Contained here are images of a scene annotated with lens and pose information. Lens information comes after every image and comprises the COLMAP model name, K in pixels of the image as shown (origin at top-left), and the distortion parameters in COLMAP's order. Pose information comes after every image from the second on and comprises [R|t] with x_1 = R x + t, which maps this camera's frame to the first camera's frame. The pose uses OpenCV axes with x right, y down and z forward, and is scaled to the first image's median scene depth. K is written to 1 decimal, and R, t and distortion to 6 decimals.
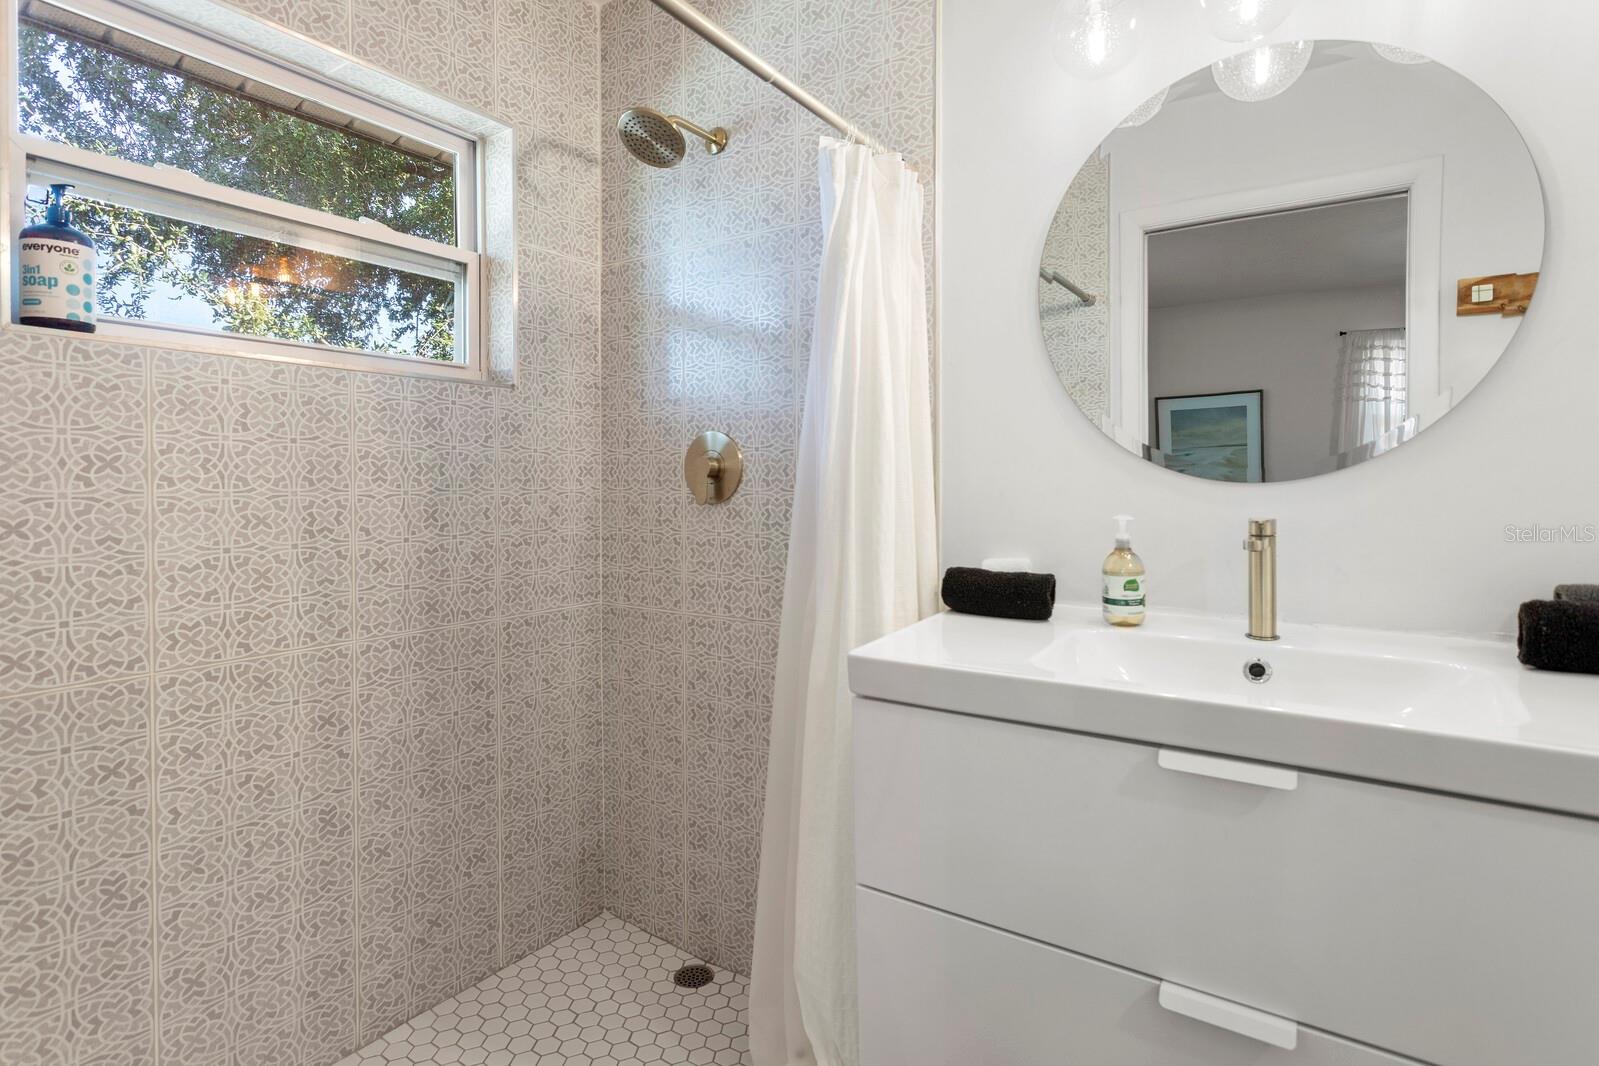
lens RADIAL K [[803.4, 0, 802.1], [0, 803.4, 510.3], [0, 0, 1]] dist [-0.000623, -0.000130]
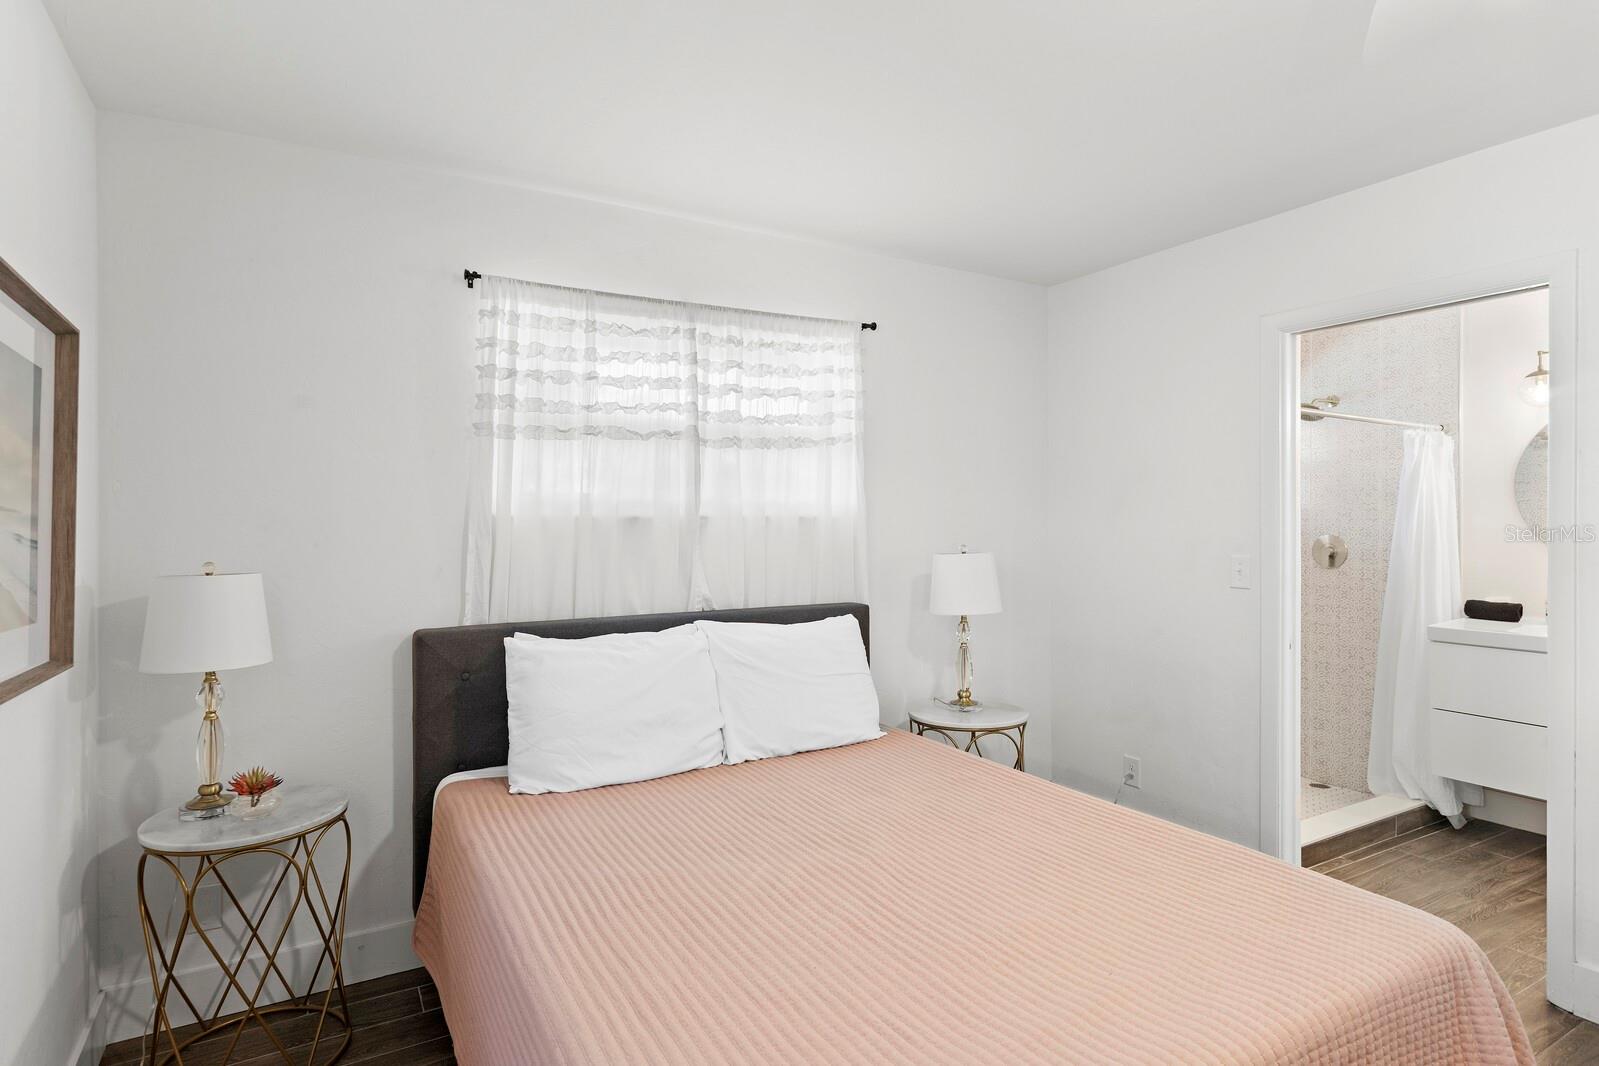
lens RADIAL K [[854.9, 0, 794.5], [0, 854.9, 525.9], [0, 0, 1]] dist [0.002782, 0.000456]
pose [[0.894185, 0.002085, -0.447692, -0.472297], [-0.014111, 0.999624, -0.023528, -0.060515], [0.447475, 0.027355, 0.893878, -2.195017]]
